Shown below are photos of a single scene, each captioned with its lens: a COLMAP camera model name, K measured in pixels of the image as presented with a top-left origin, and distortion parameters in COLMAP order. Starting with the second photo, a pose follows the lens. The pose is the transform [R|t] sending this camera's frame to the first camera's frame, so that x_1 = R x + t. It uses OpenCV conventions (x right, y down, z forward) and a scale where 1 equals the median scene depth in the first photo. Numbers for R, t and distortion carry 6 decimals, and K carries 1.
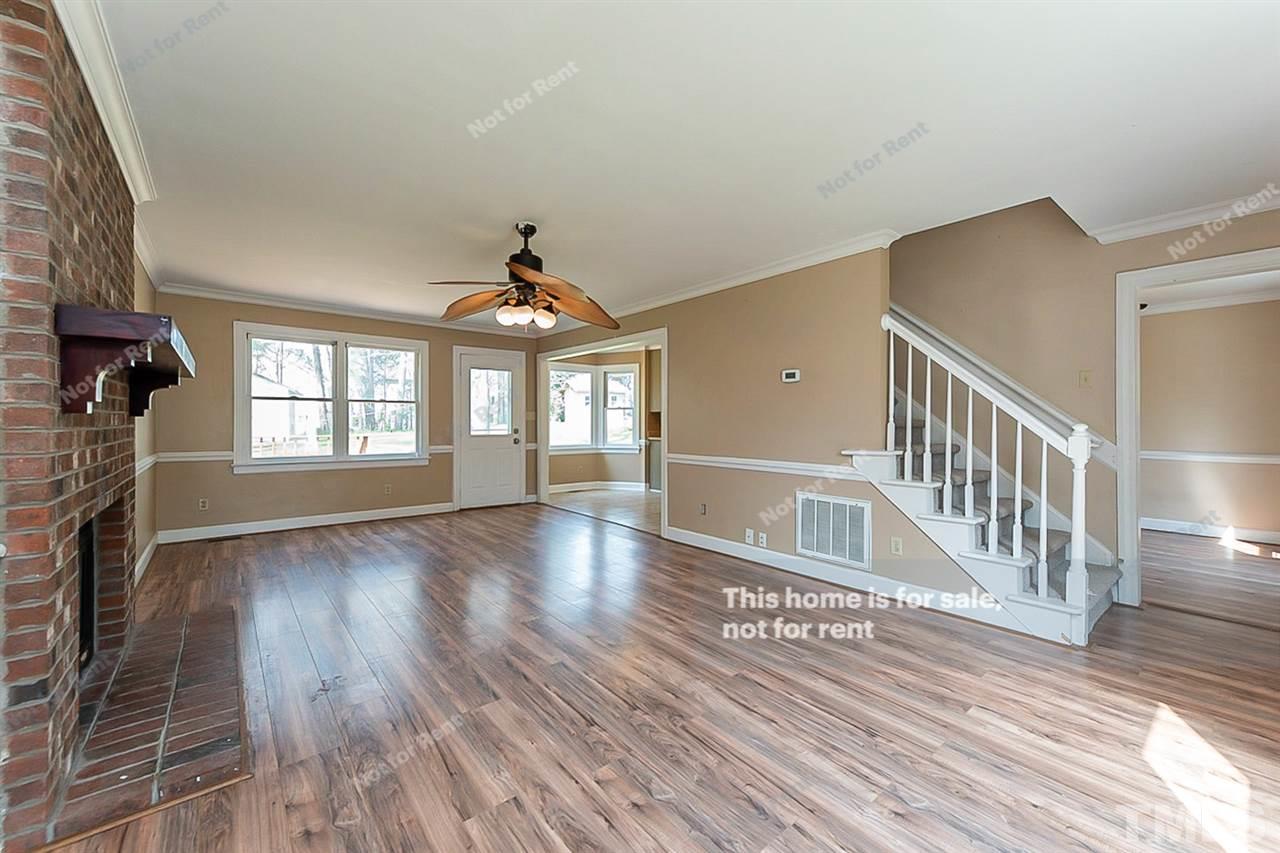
lens RADIAL K [[502.2, 0, 640.0], [0, 502.2, 426.5], [0, 0, 1]] dist [0.001503, 0.000069]
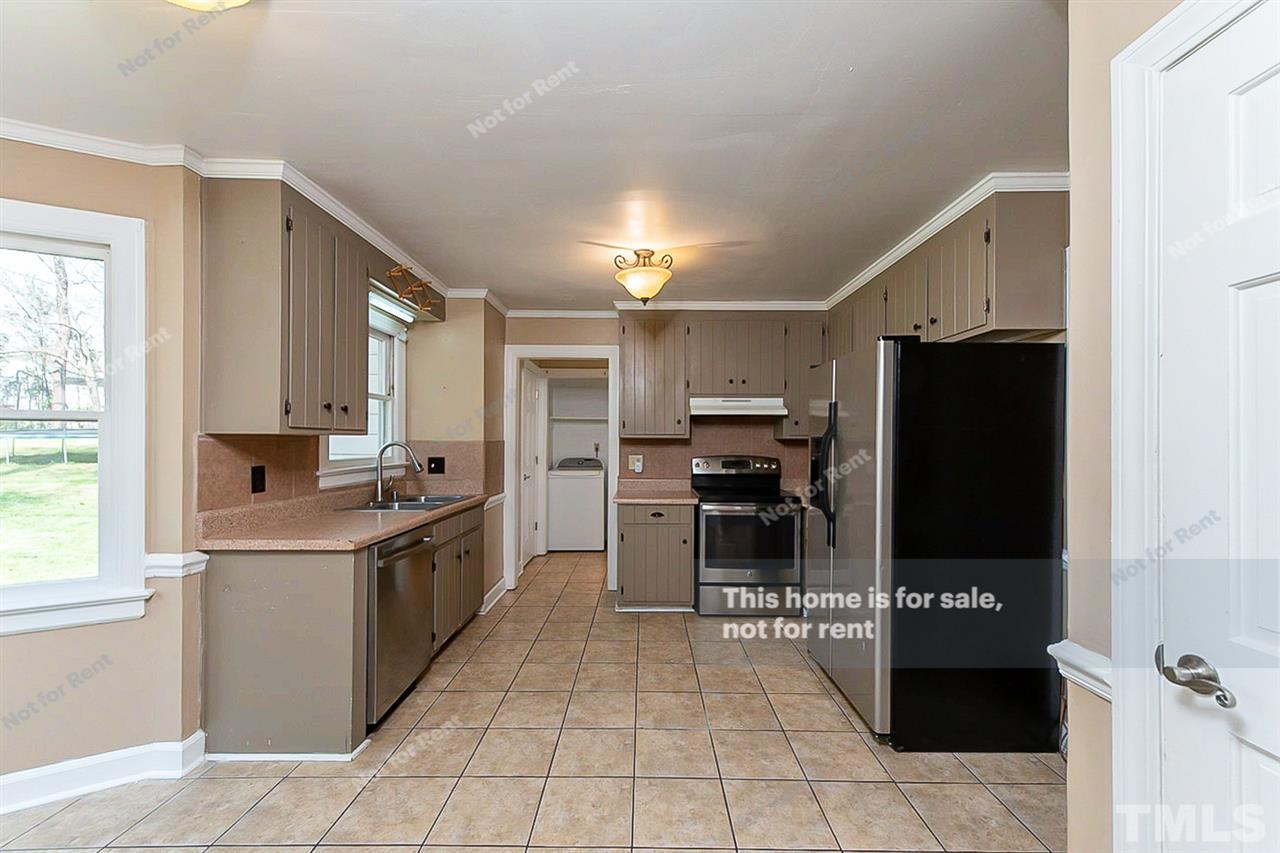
lens RADIAL K [[501.9, 0, 646.6], [0, 501.9, 442.4], [0, 0, 1]] dist [-0.000235, -0.000453]
pose [[0.630312, -0.000829, 0.776342, -0.034221], [0.007625, 0.999958, -0.005123, -0.021502], [-0.776305, 0.009149, 0.630292, 0.663173]]
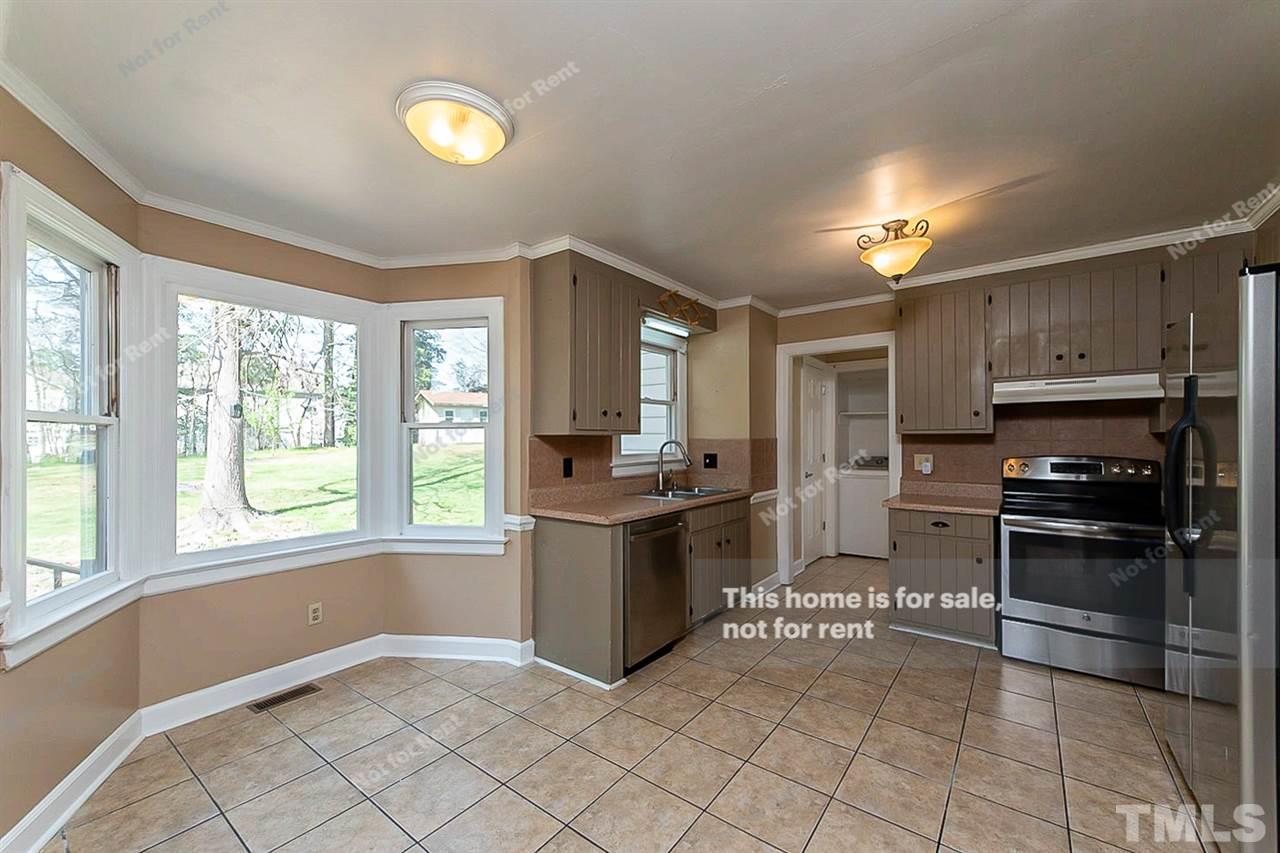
lens RADIAL K [[500.9, 0, 642.1], [0, 500.9, 437.7], [0, 0, 1]] dist [0.000675, -0.000329]
pose [[0.972812, -0.004460, 0.231552, 0.010733], [0.008346, 0.999840, -0.015804, -0.020607], [-0.231445, 0.017307, 0.972694, 0.622986]]
